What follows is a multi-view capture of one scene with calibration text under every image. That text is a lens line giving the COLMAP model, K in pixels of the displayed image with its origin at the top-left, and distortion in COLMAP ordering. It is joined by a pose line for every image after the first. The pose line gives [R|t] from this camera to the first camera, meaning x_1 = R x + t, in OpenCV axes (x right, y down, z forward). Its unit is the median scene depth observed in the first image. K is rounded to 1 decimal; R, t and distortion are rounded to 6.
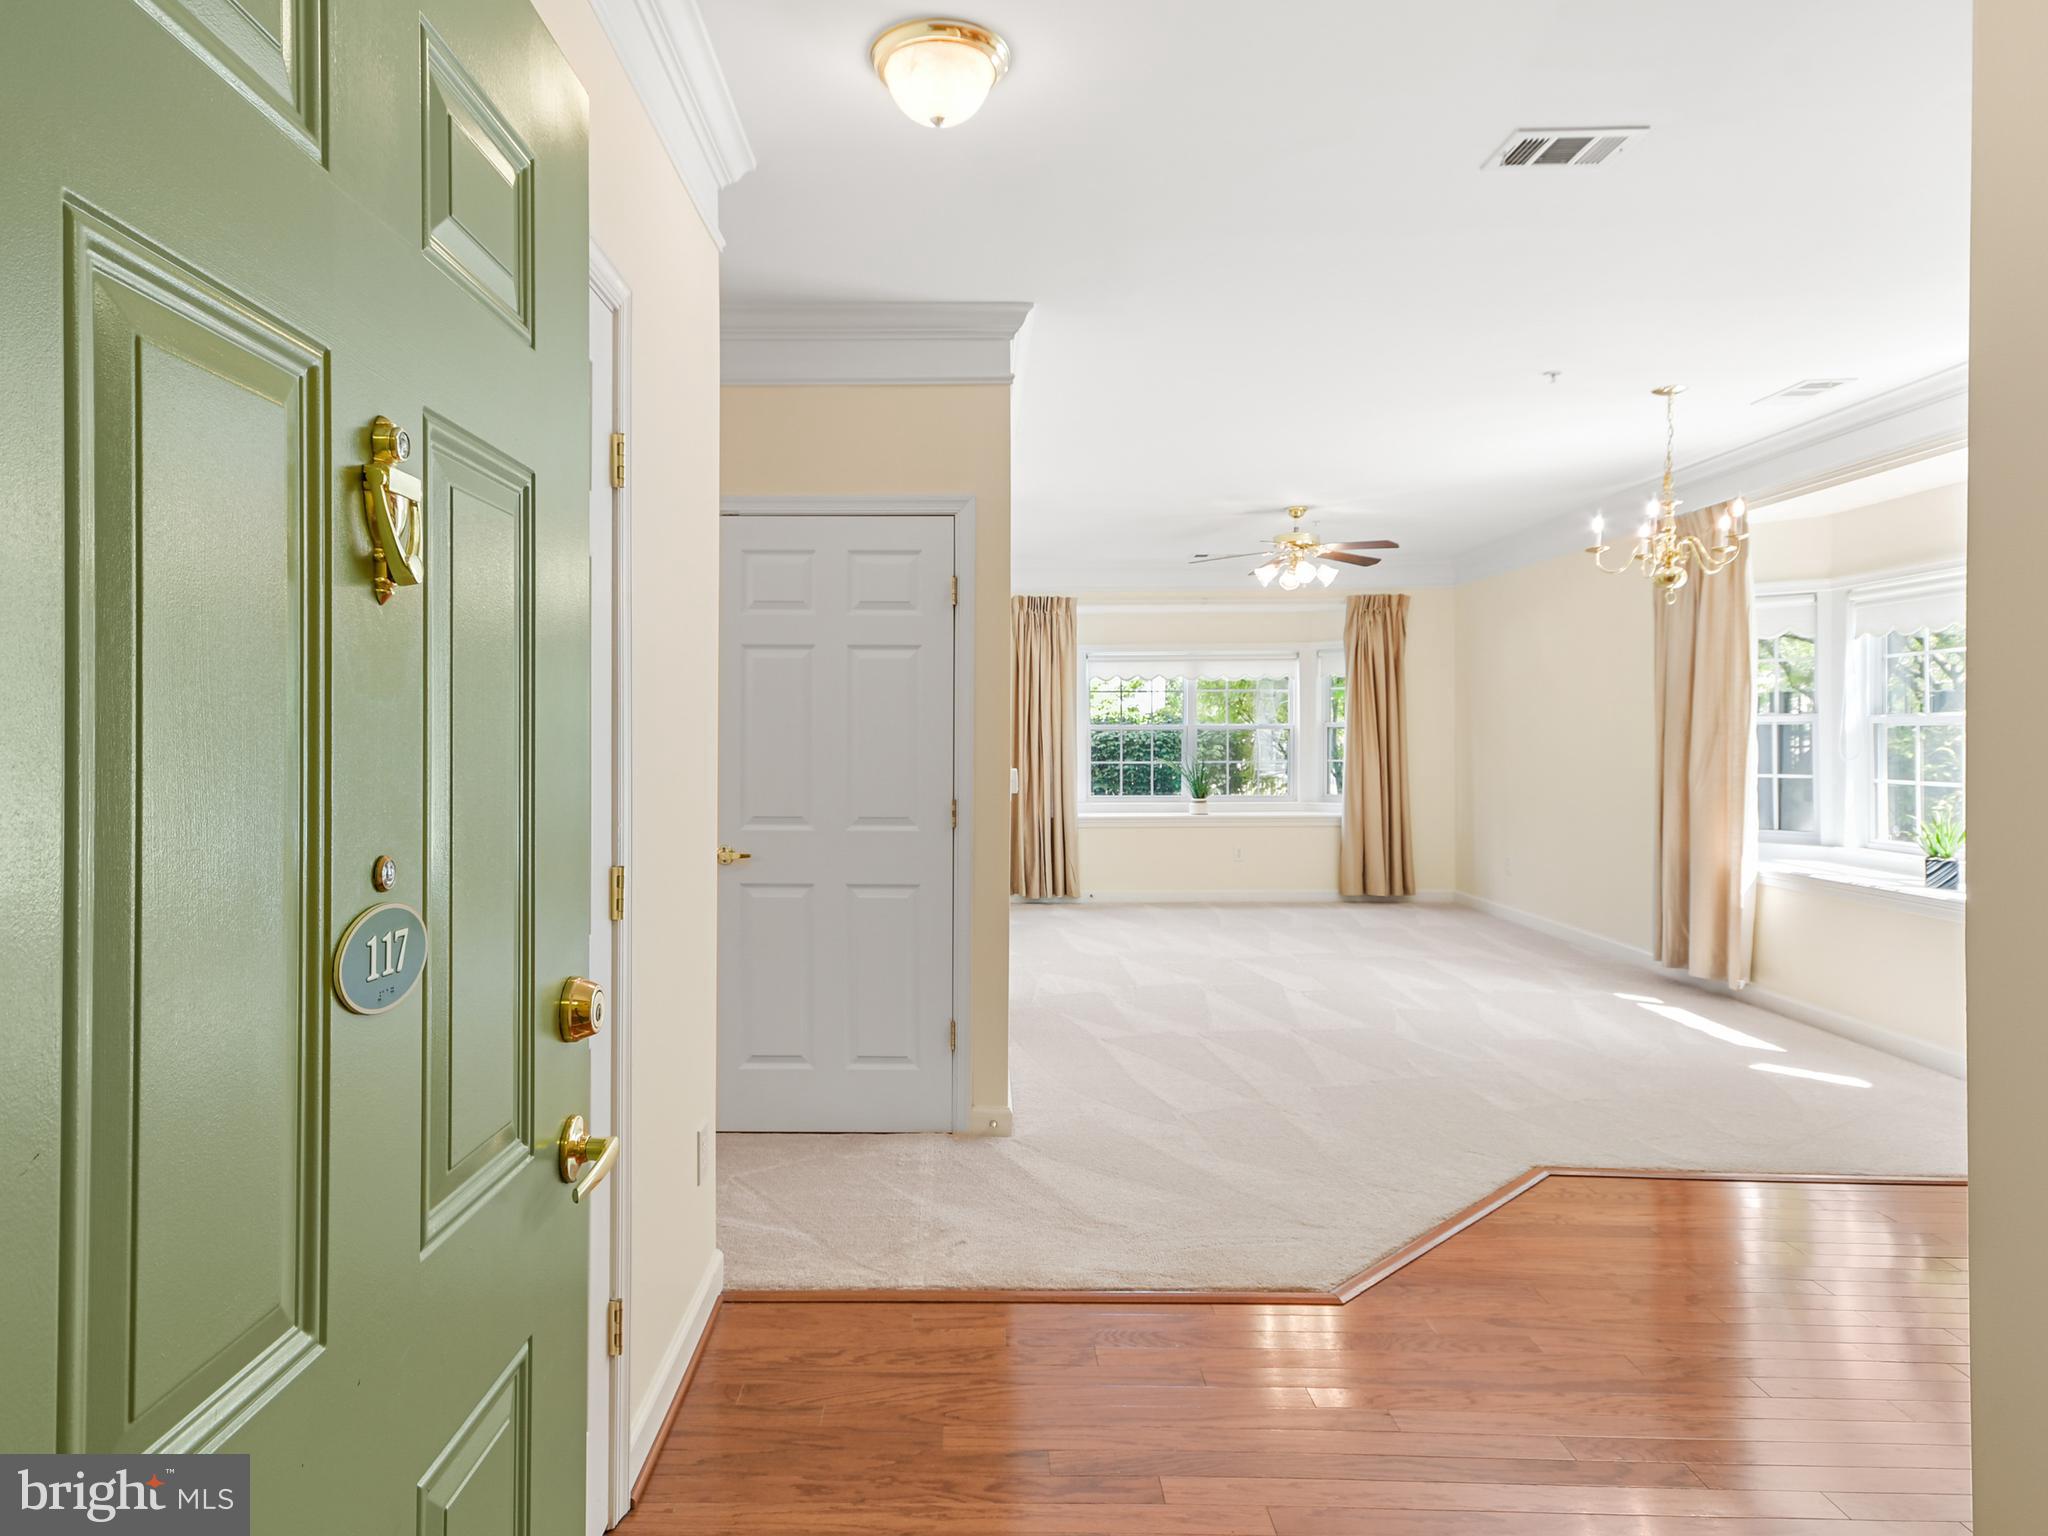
lens RADIAL K [[1221.5, 0, 955.2], [0, 1221.5, 736.0], [0, 0, 1]] dist [0.027596, -0.000073]
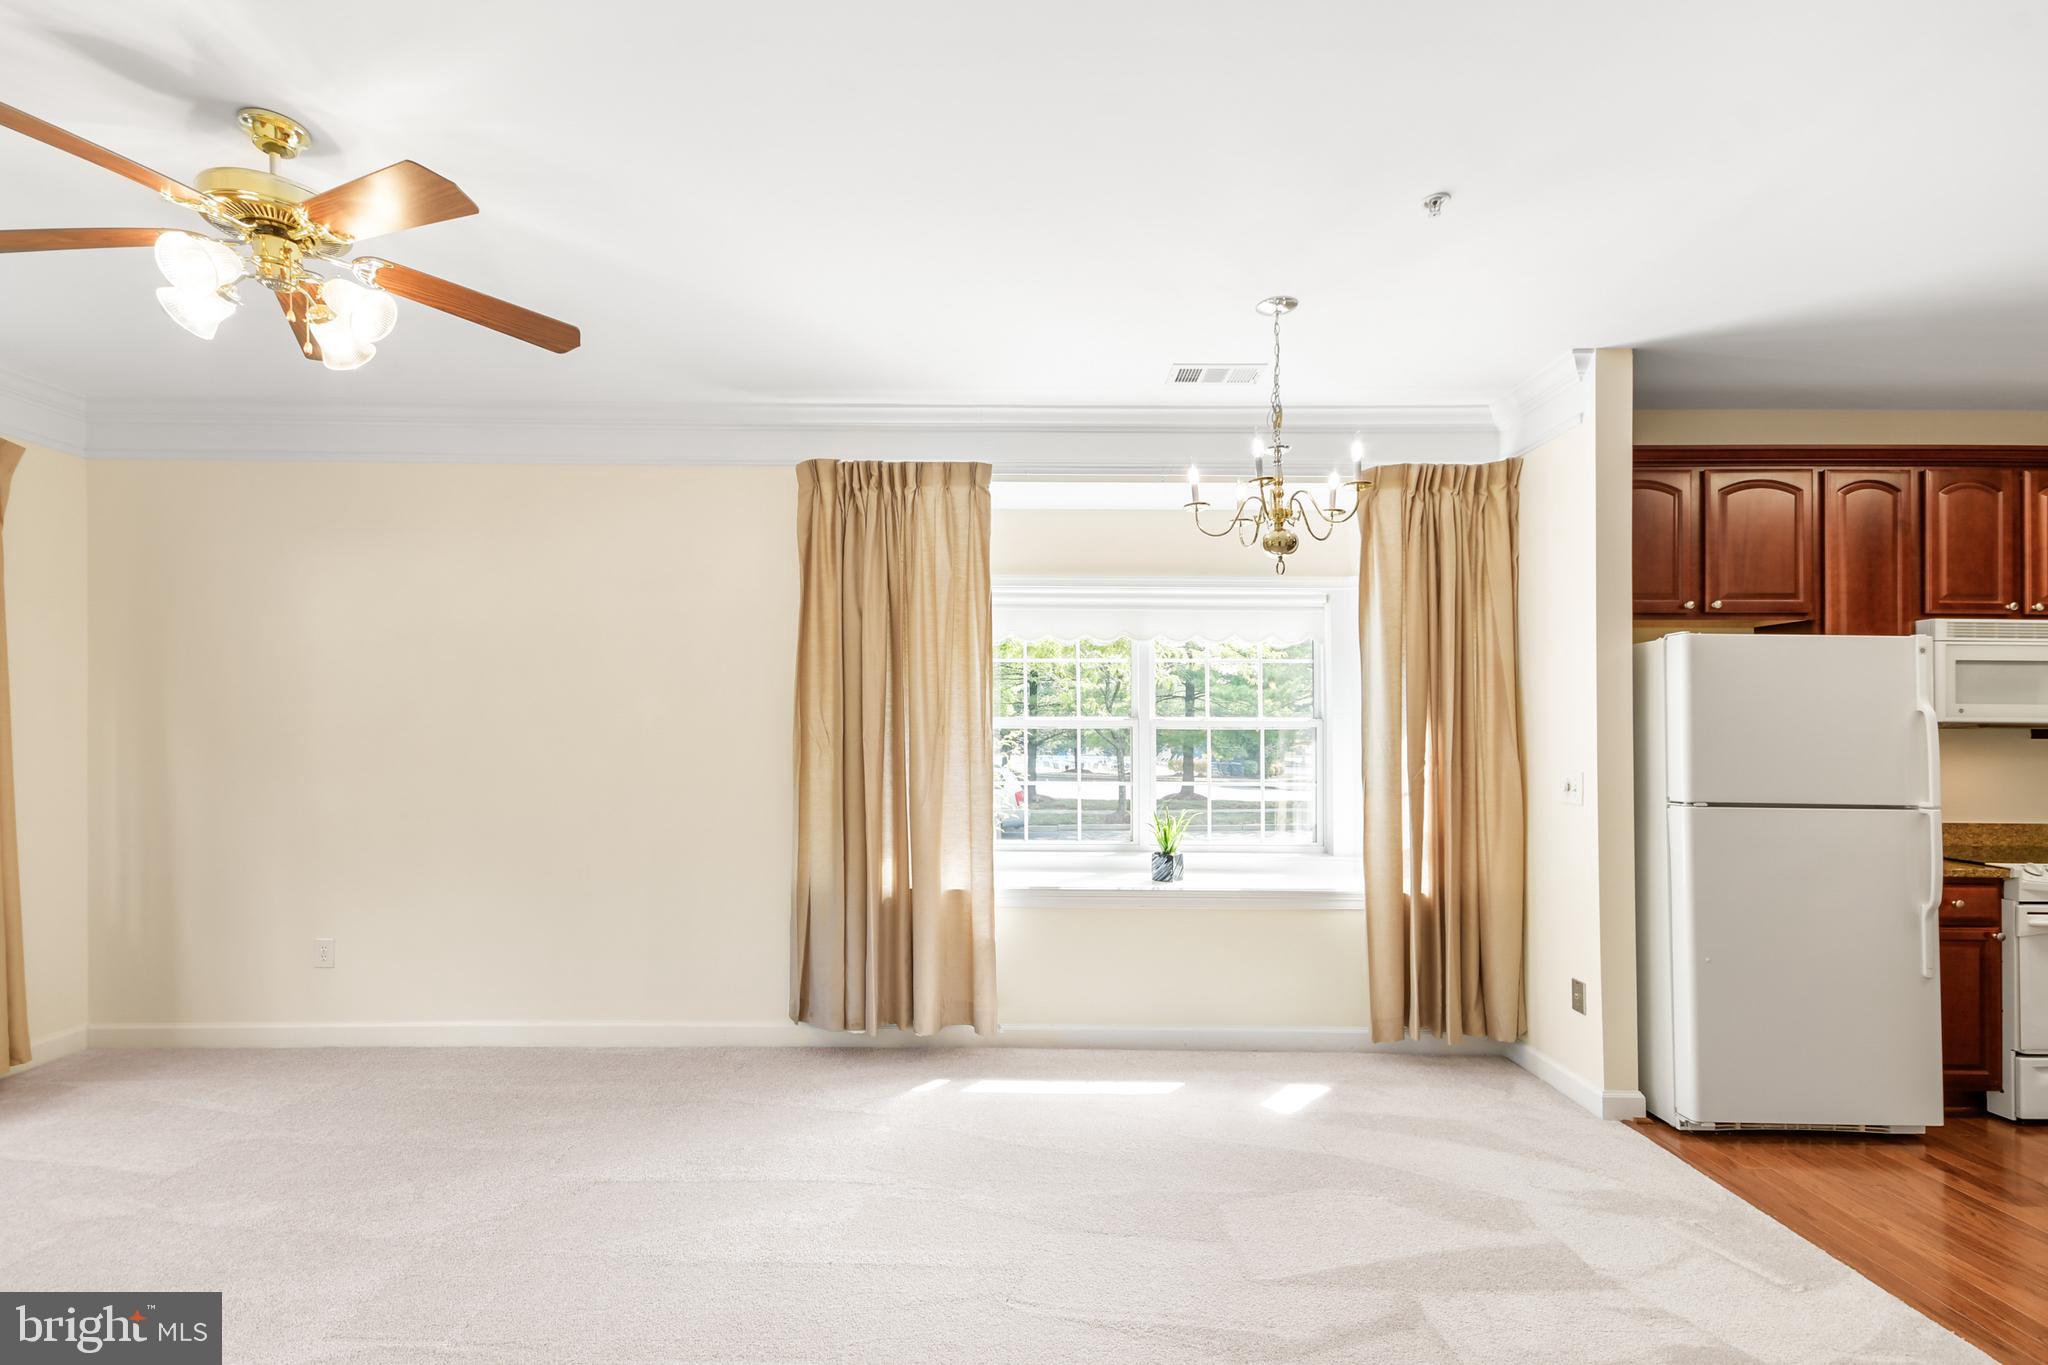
lens RADIAL K [[914.3, 0, 1022.7], [0, 914.3, 719.0], [0, 0, 1]] dist [0.005102, 0.000658]
pose [[-0.008943, 0.017190, 0.999812, -0.002097], [-0.006824, 0.999828, -0.017251, -0.002672], [-0.999937, -0.006977, -0.008824, 0.922127]]
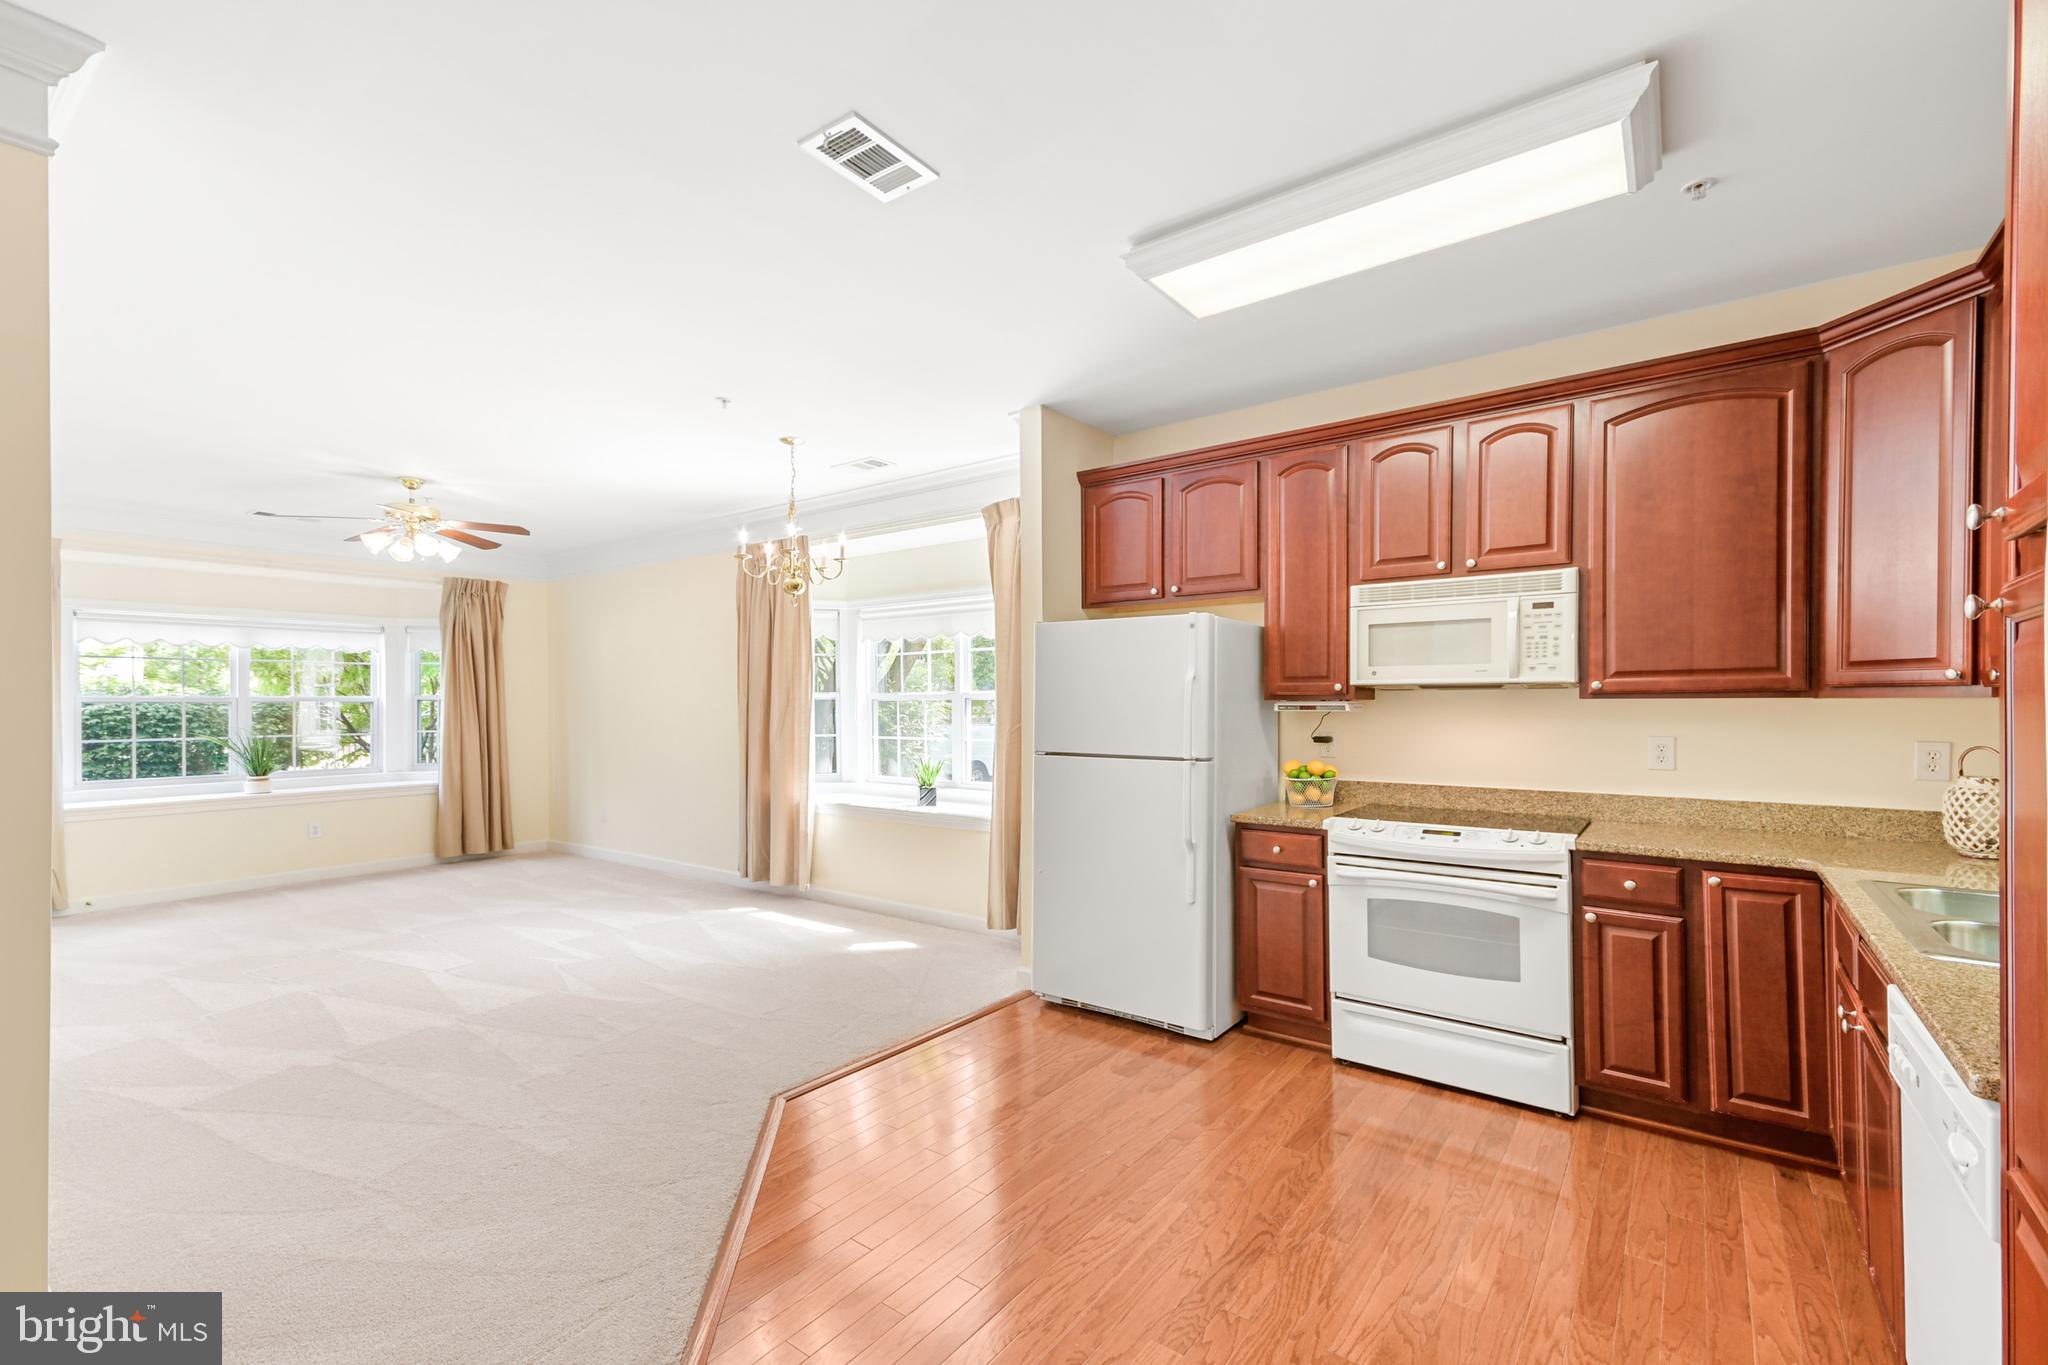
lens RADIAL K [[885.7, 0, 1022.0], [0, 885.7, 705.4], [0, 0, 1]] dist [0.033353, 0.000178]
pose [[0.587216, -0.001068, 0.809430, -0.028112], [0.002393, 0.999997, -0.000416, -0.001326], [-0.809427, 0.002181, 0.587216, 0.205140]]
